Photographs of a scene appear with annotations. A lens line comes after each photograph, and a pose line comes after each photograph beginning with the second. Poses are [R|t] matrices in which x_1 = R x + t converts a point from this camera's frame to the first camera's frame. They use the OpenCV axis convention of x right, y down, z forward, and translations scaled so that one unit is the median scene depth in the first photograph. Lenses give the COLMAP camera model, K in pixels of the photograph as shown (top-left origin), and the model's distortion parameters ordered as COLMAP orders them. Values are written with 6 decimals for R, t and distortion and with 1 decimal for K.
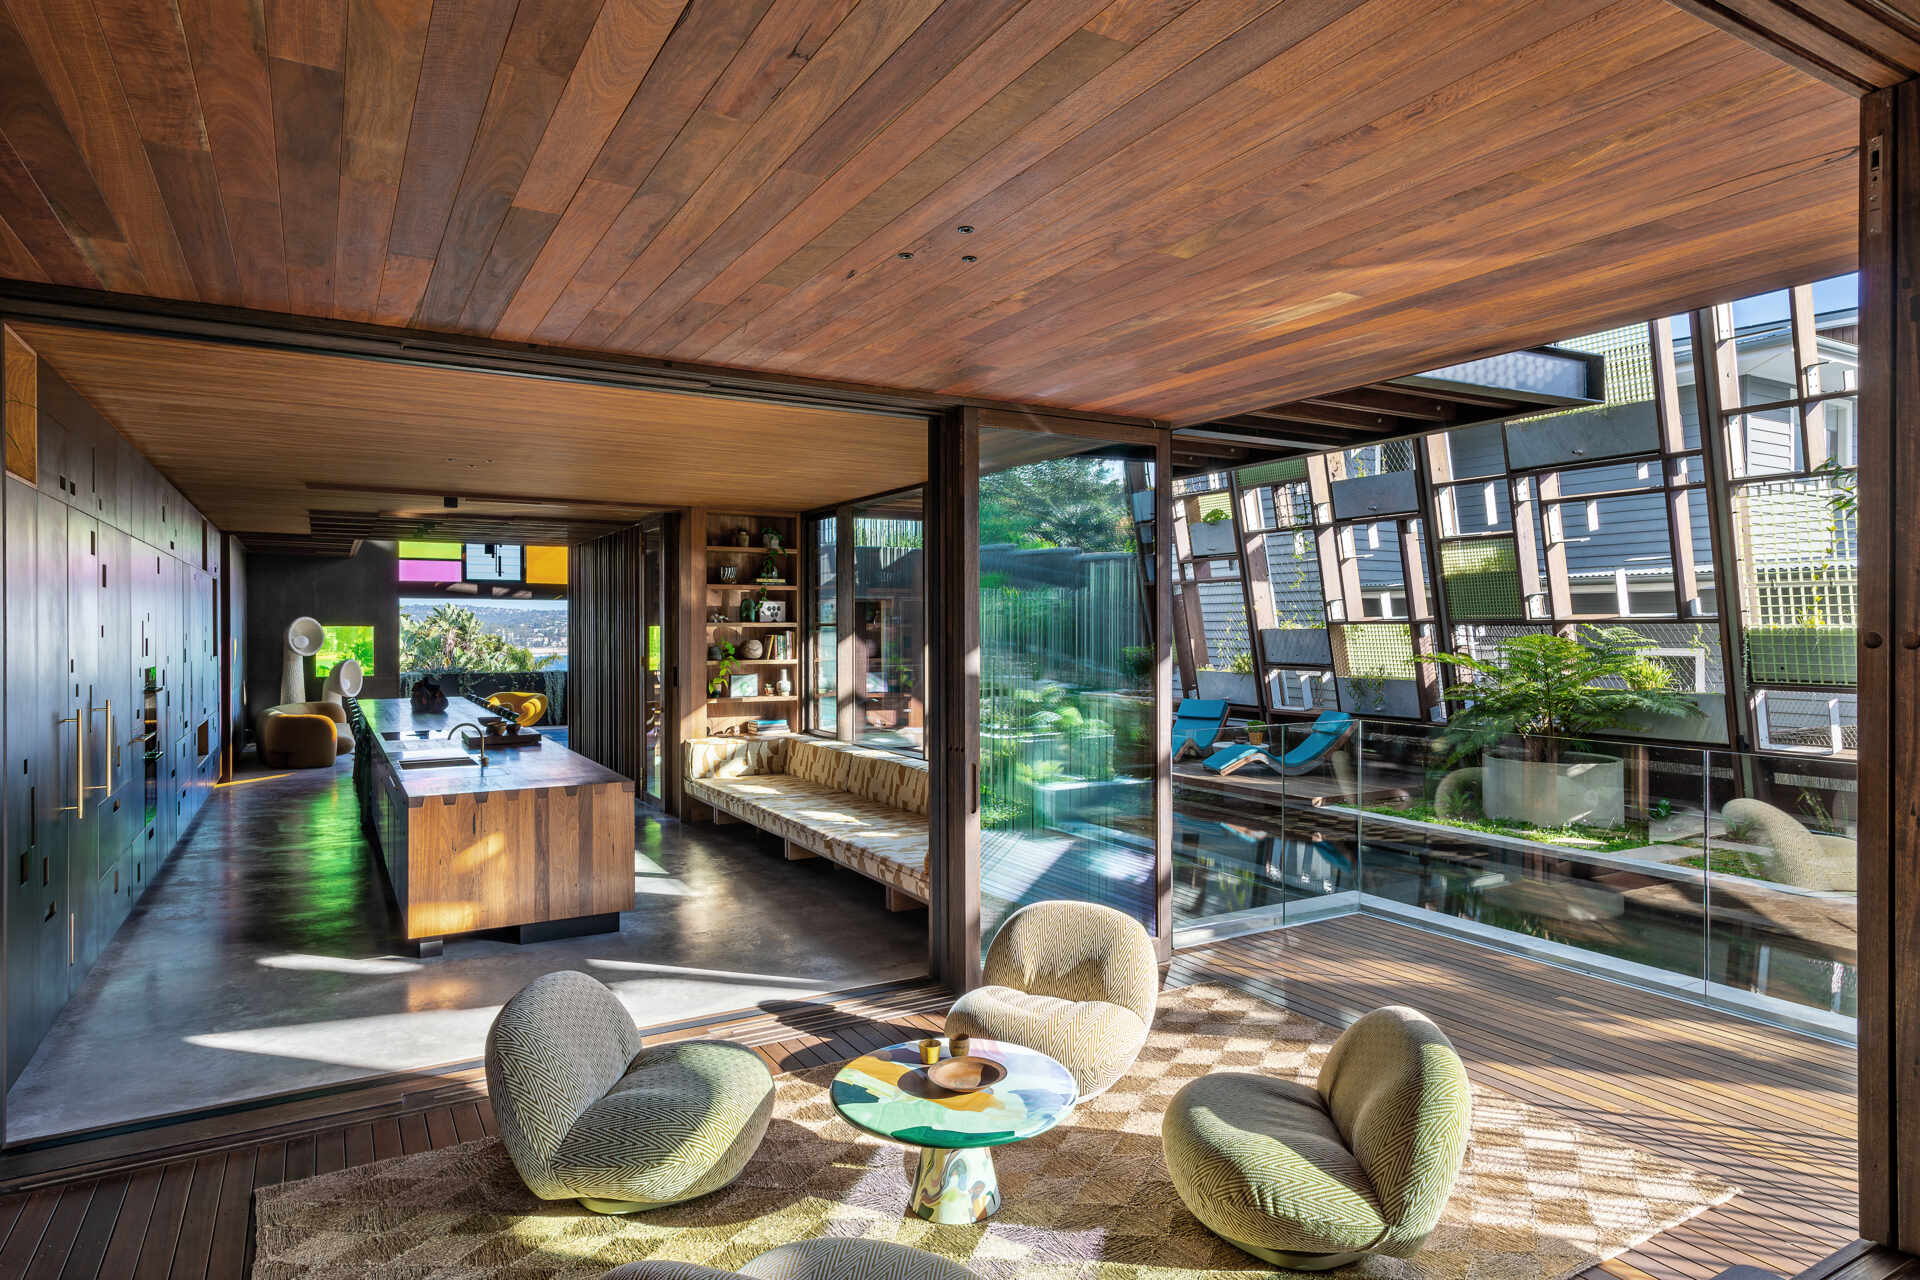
lens RADIAL K [[1120.2, 0, 971.8], [0, 1120.2, 639.7], [0, 0, 1]] dist [0.000118, -0.001159]
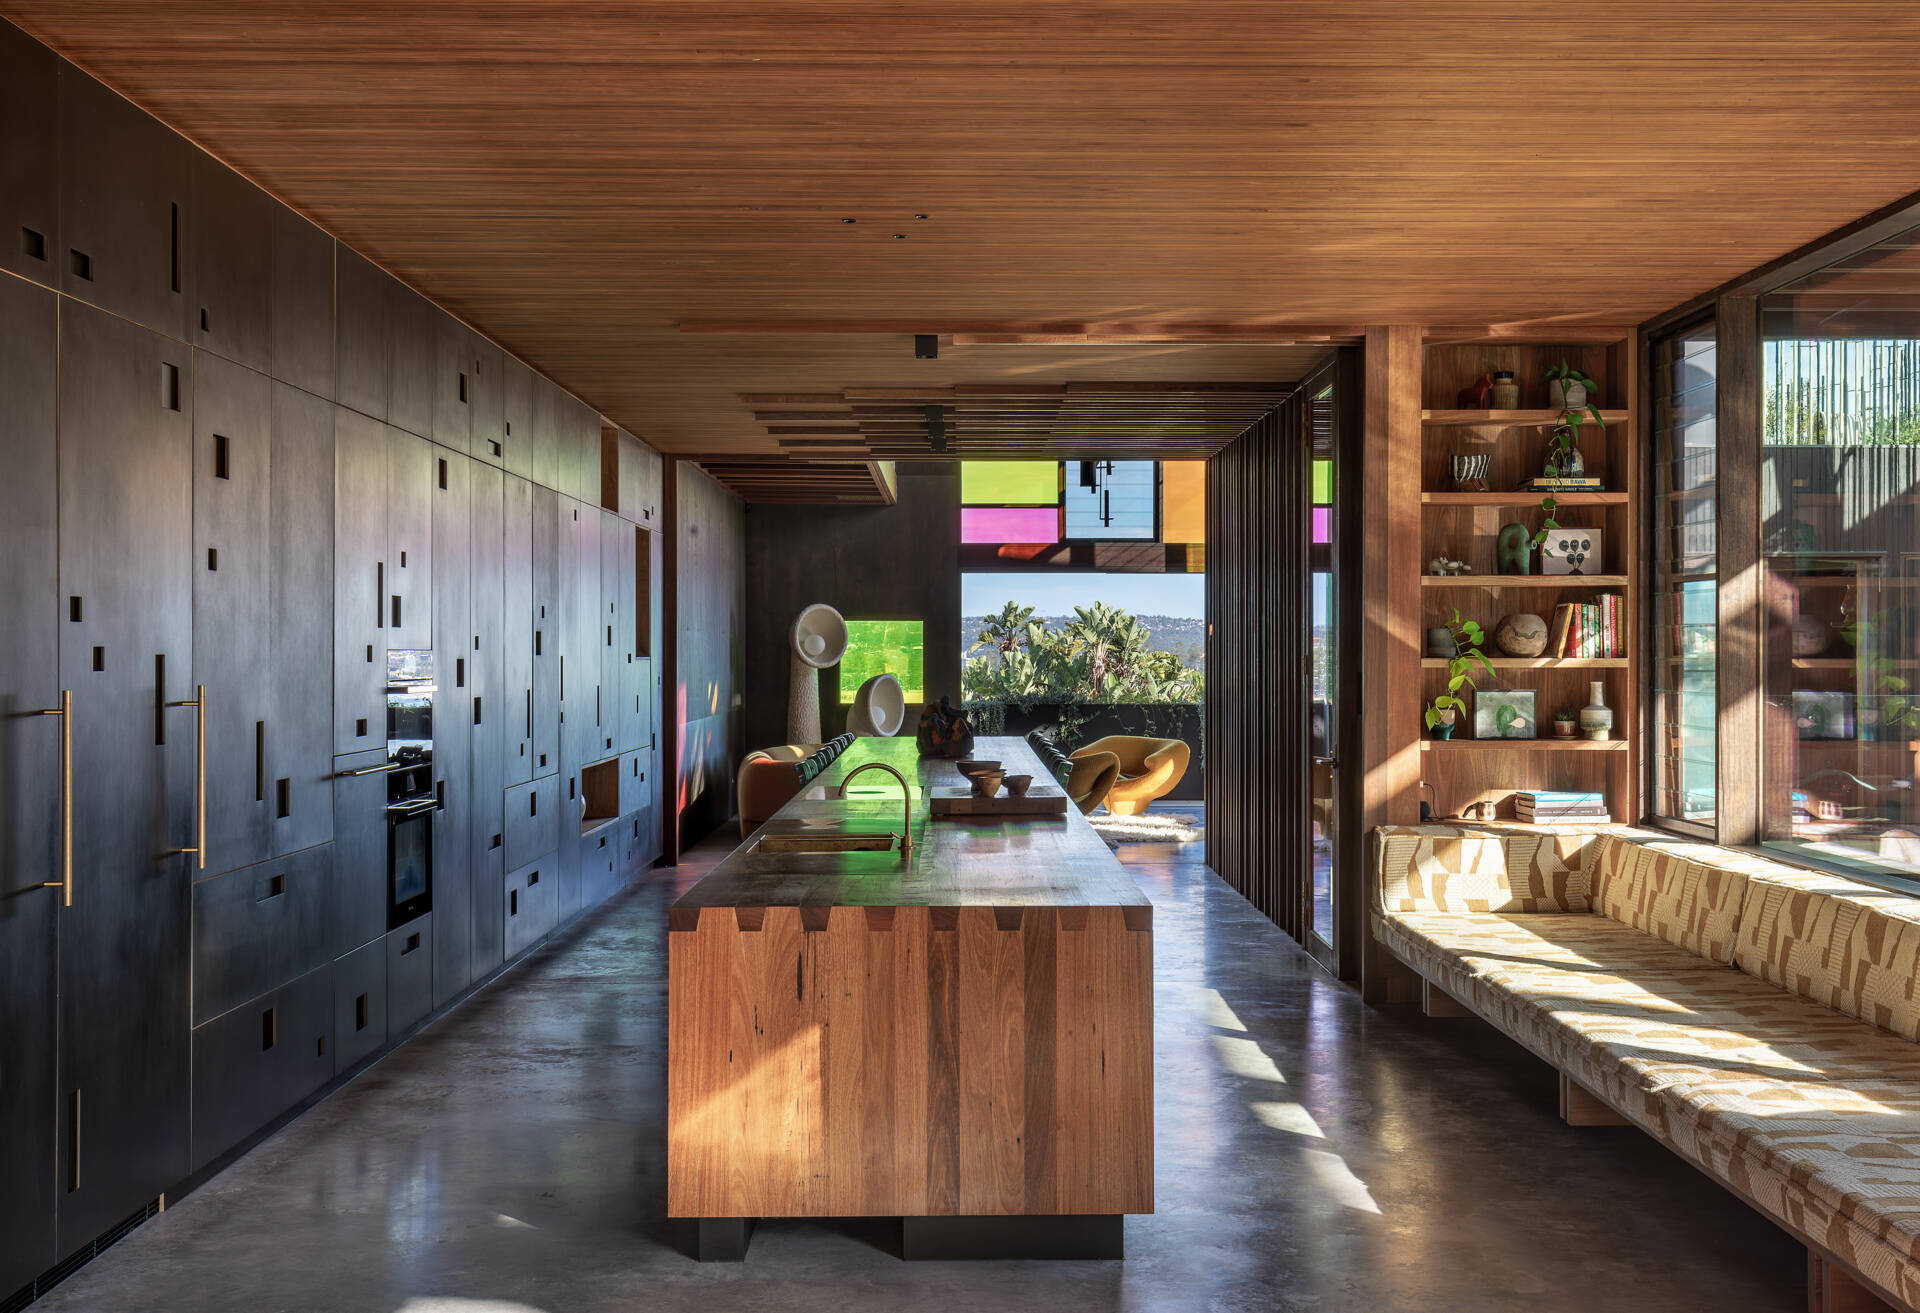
lens RADIAL K [[1936.0, 0, 960.0], [0, 1936.0, 656.5], [0, 0, 1]] dist [0.013172, -0.006814]
pose [[0.866206, 0.003143, -0.499678, -0.001491], [-0.006992, 0.999959, -0.005831, 0.023460], [0.499639, 0.008545, 0.866192, 0.205660]]
